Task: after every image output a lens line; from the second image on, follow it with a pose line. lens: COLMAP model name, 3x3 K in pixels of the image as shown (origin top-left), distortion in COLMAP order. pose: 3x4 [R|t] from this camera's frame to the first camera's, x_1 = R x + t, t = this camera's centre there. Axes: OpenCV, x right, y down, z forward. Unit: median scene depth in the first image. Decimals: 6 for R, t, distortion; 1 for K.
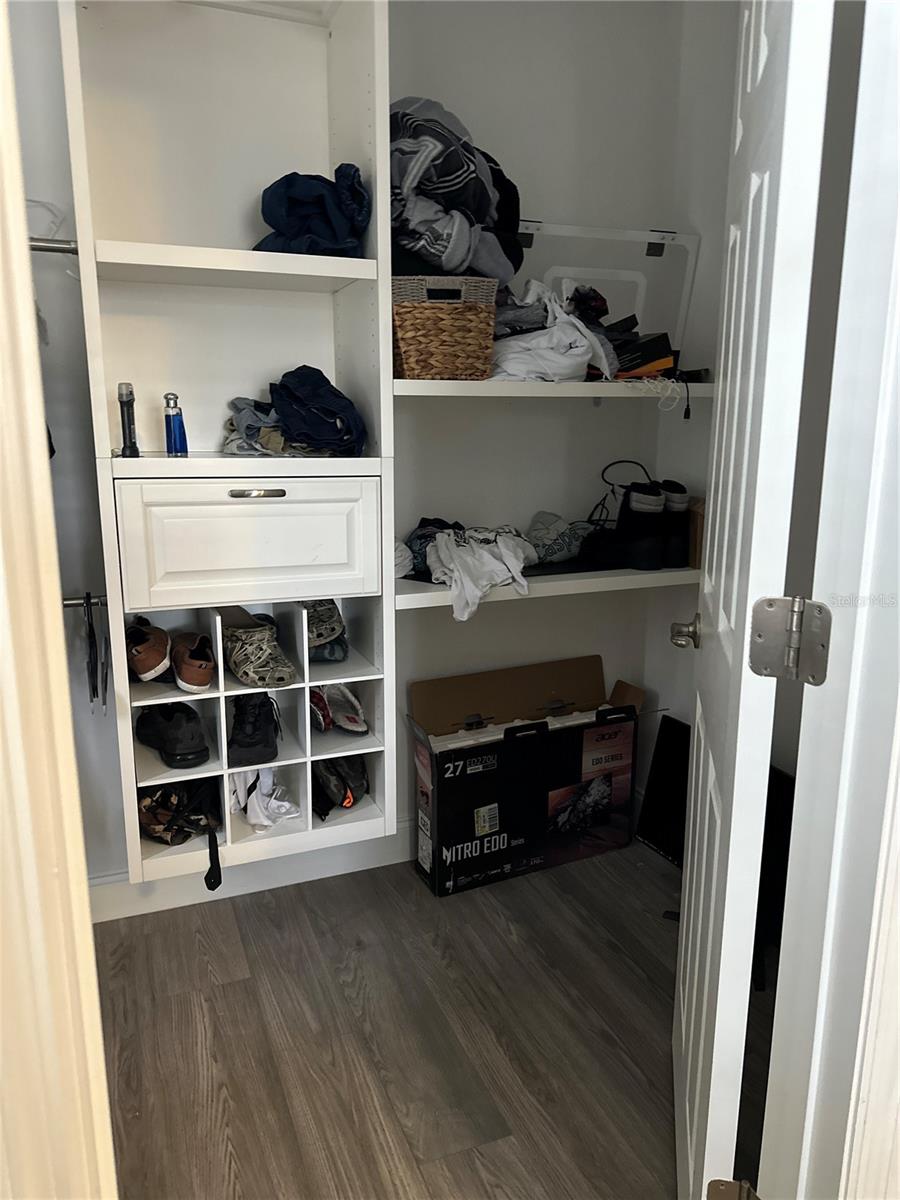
lens RADIAL K [[844.1, 0, 441.8], [0, 844.1, 597.2], [0, 0, 1]] dist [0.060689, -0.001583]
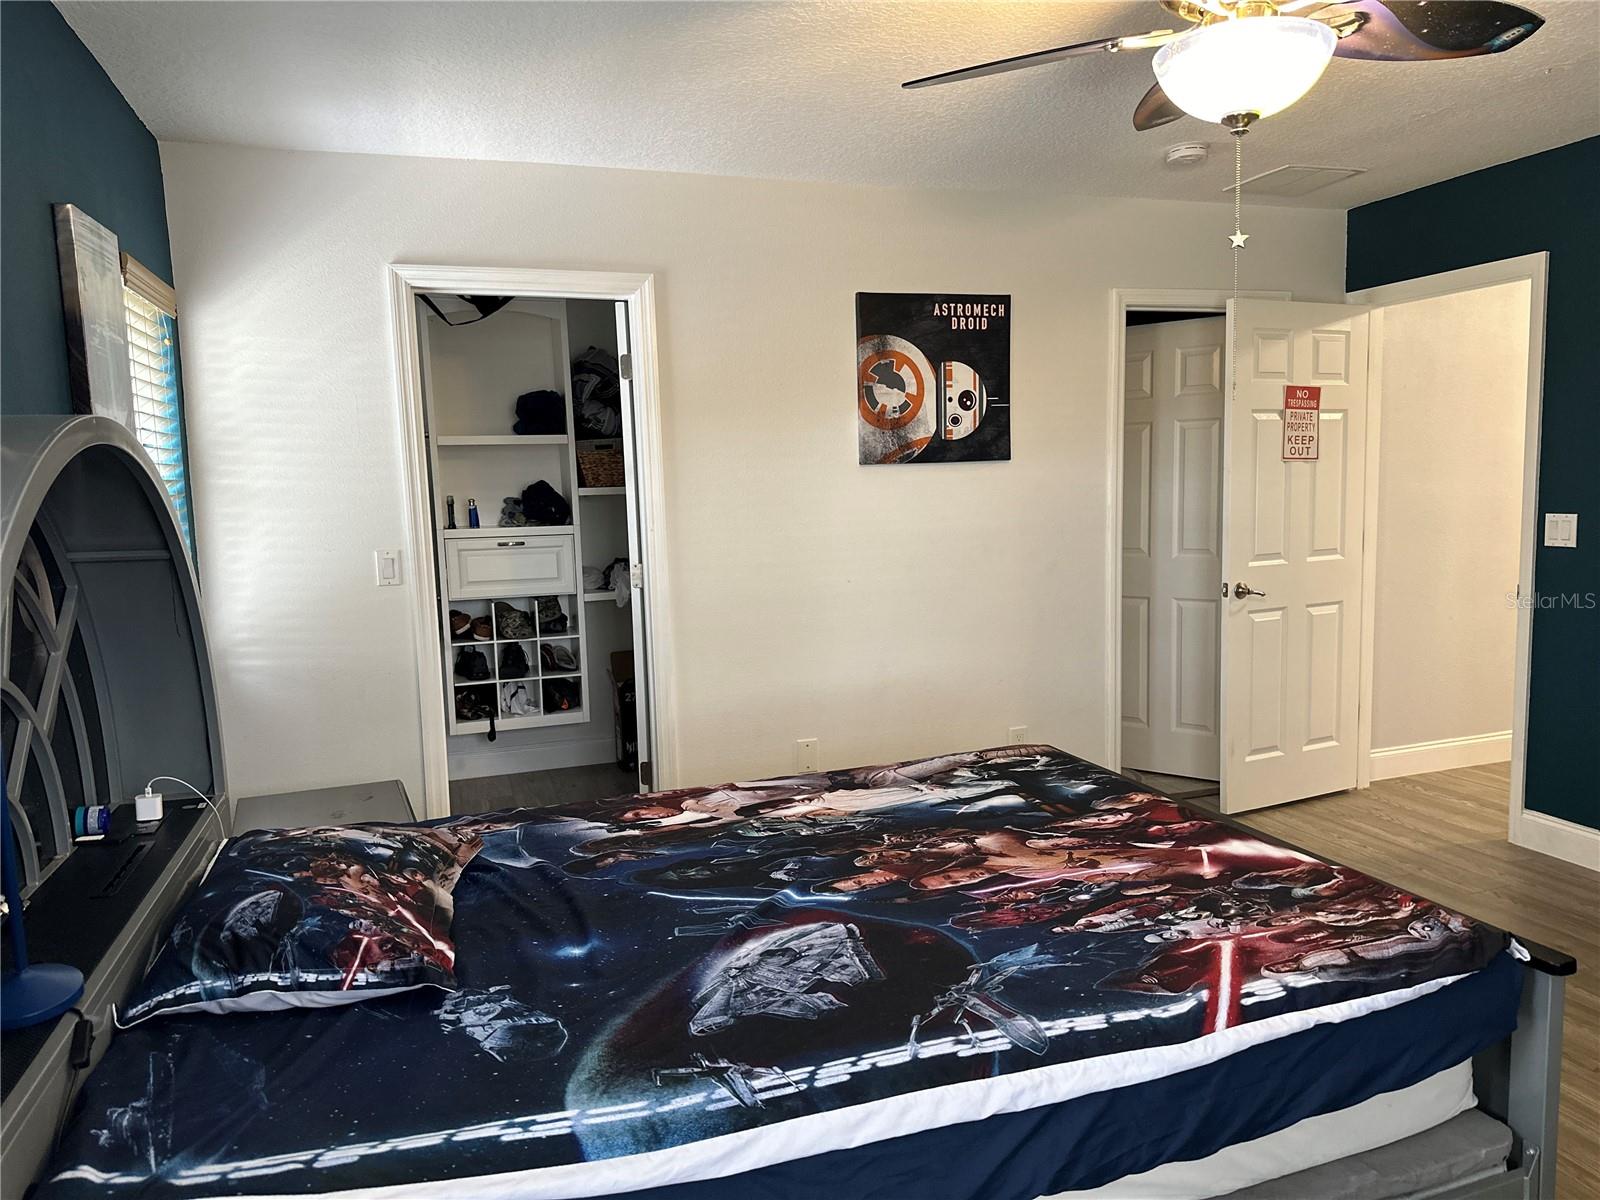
lens RADIAL K [[1125.5, 0, 810.7], [0, 1125.5, 608.3], [0, 0, 1]] dist [0.060689, -0.001583]
pose [[0.997851, -0.023066, -0.061331, 0.657041], [0.017578, 0.995916, -0.088556, 0.282806], [0.063123, 0.087287, 0.994181, -1.639330]]
